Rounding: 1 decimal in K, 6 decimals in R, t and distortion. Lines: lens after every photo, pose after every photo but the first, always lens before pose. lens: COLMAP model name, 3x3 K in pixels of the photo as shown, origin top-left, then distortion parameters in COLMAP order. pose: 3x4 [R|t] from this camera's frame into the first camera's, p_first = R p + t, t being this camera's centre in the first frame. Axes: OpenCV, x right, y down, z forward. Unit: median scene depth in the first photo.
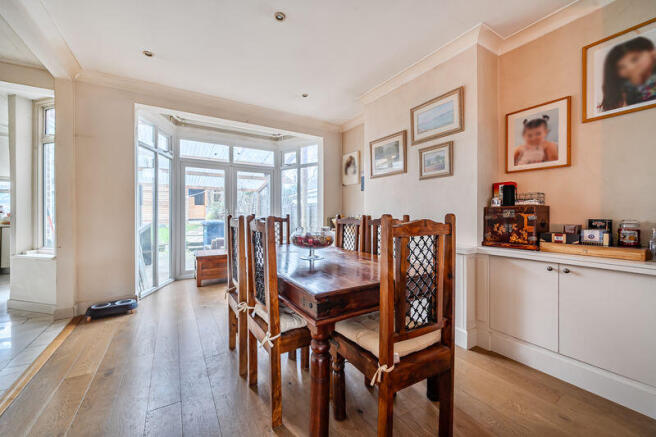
lens RADIAL K [[253.5, 0, 330.2], [0, 253.5, 216.9], [0, 0, 1]] dist [-0.003707, -0.000317]
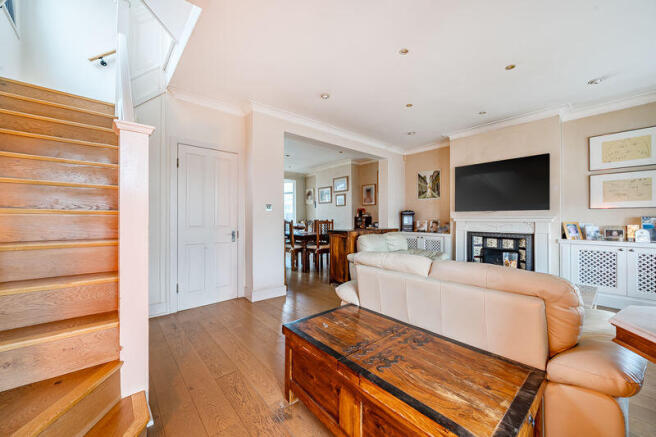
lens RADIAL K [[253.5, 0, 328.4], [0, 253.5, 218.3], [0, 0, 1]] dist [-0.003707, -0.000317]
pose [[0.987503, -0.004975, 0.157524, -0.151154], [0.006465, 0.999939, -0.008946, 0.003789], [-0.157470, 0.009853, 0.987475, -1.700398]]
